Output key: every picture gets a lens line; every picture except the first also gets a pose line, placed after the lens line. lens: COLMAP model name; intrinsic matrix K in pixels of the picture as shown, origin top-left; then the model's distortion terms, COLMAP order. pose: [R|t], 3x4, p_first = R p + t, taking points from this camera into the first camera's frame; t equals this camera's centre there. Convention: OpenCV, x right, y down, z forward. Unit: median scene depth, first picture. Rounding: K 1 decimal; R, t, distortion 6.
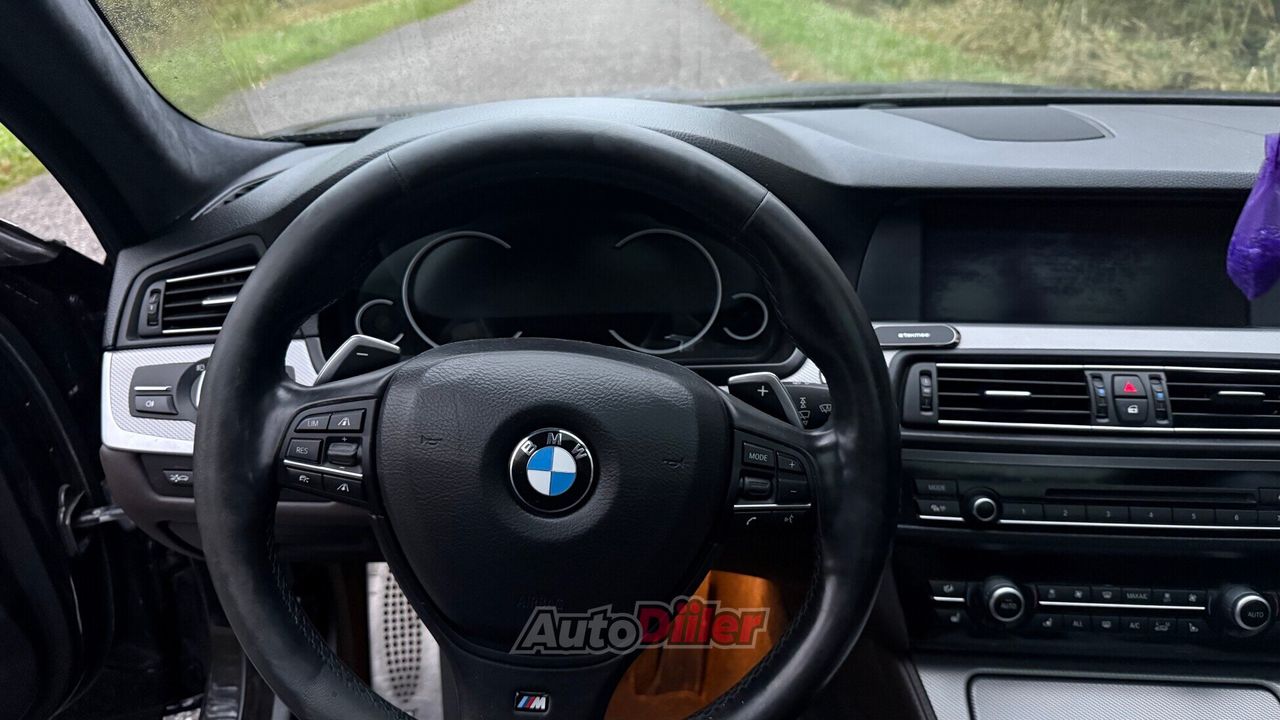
lens RADIAL K [[905.4, 0, 636.5], [0, 905.4, 361.9], [0, 0, 1]] dist [0.011865, -0.026121]
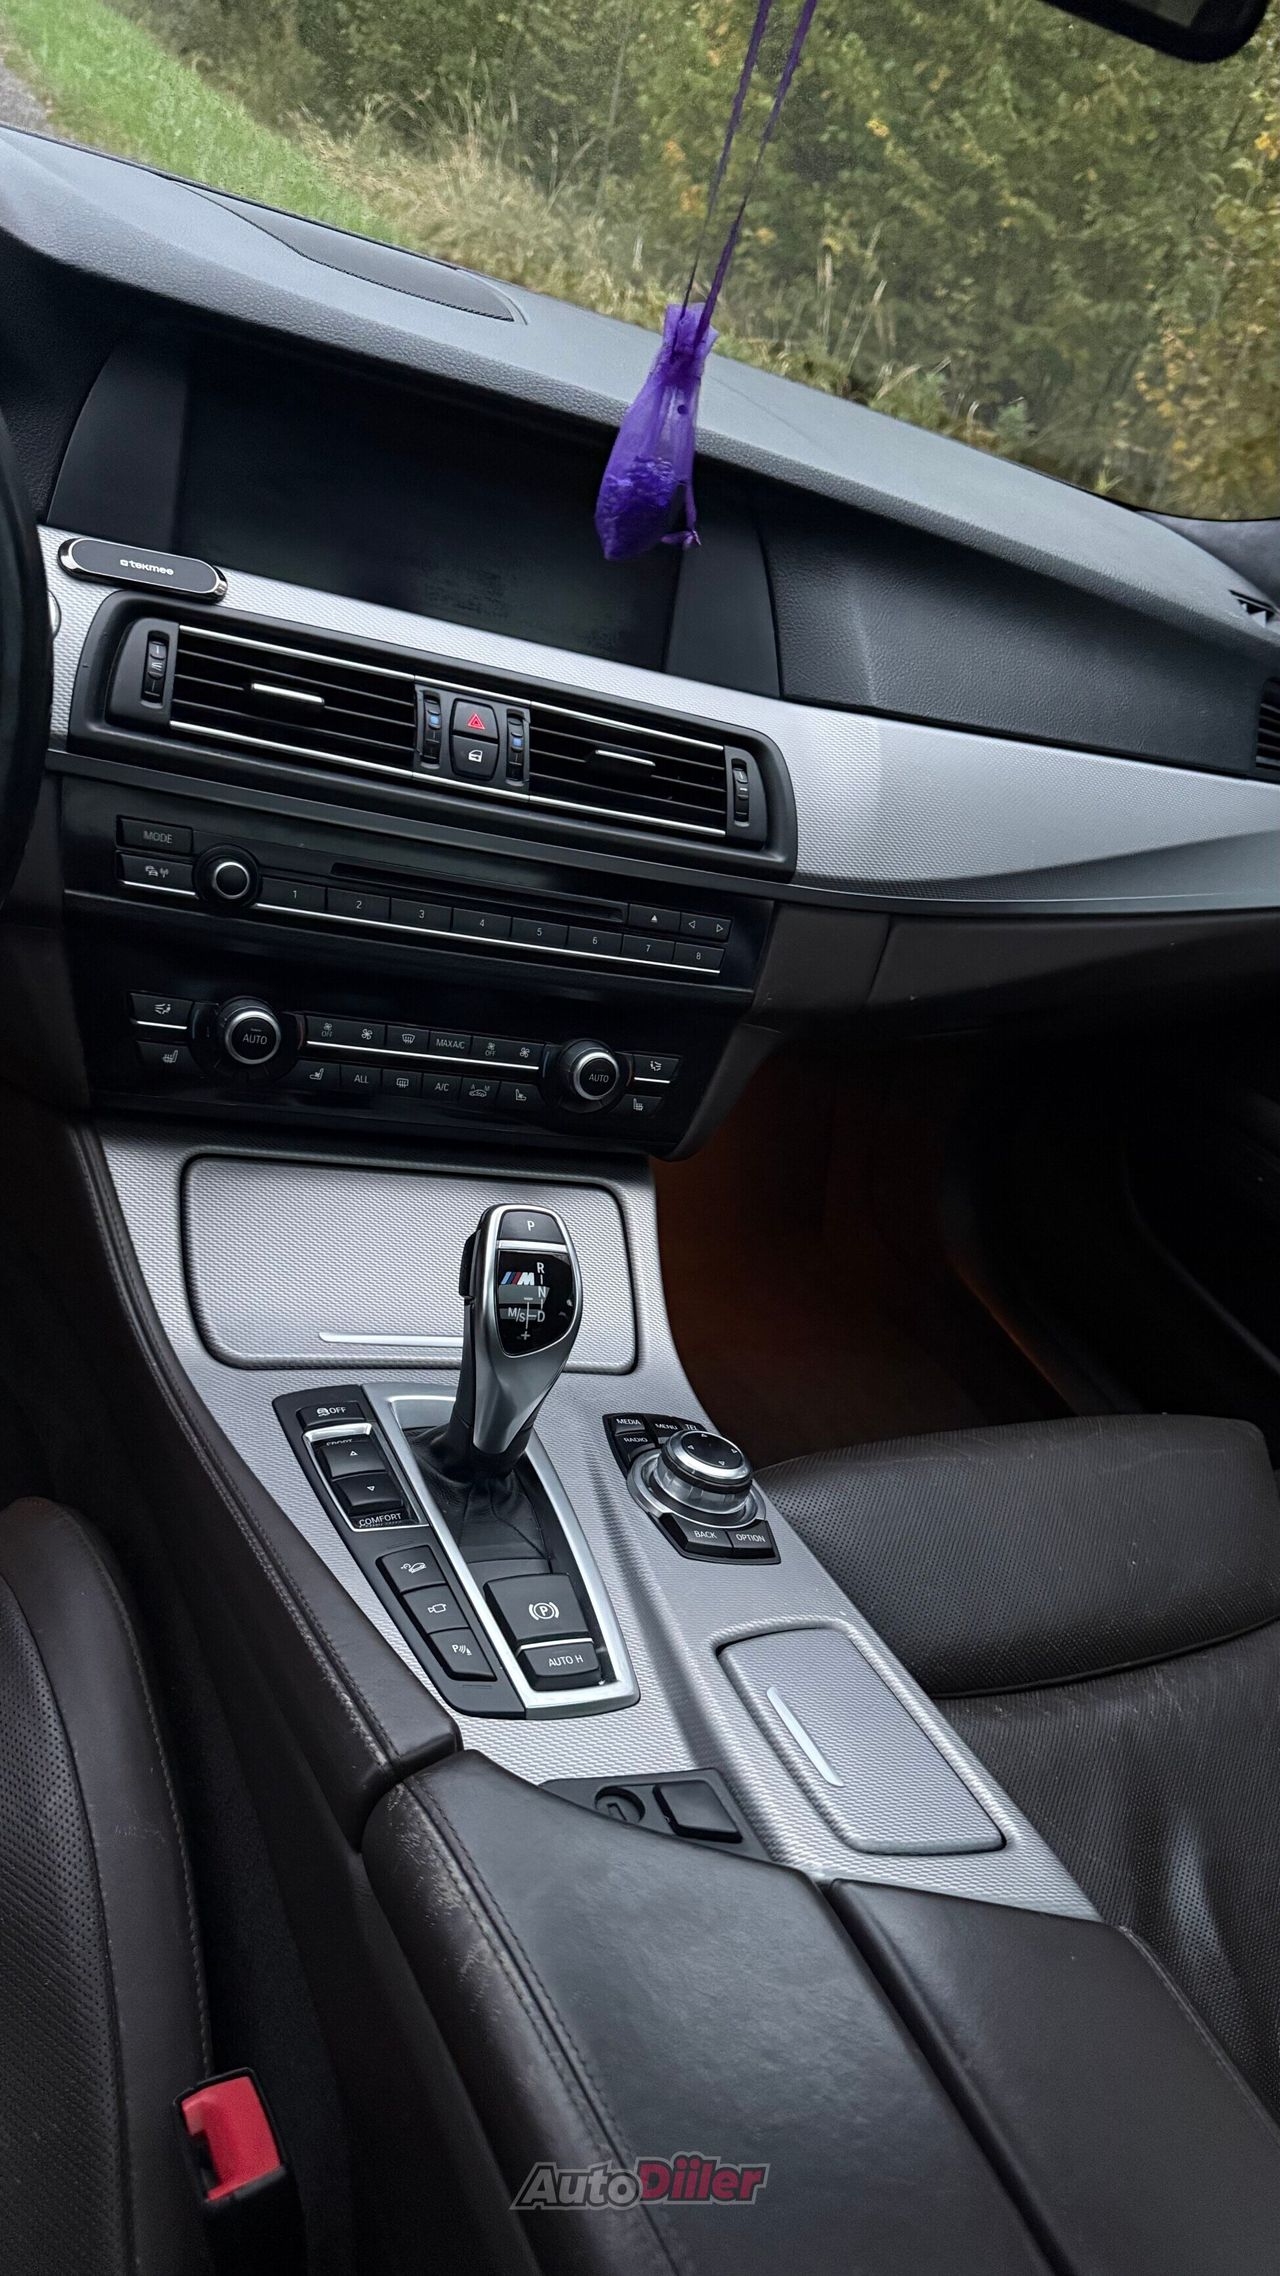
lens RADIAL K [[1580.1, 0, 646.7], [0, 1580.1, 1133.5], [0, 0, 1]] dist [0.189644, -0.452865]
pose [[0.866159, 0.048877, 0.497373, 0.094451], [-0.144201, 0.977321, 0.155079, 0.118790], [-0.478513, -0.206044, 0.853564, -0.091684]]
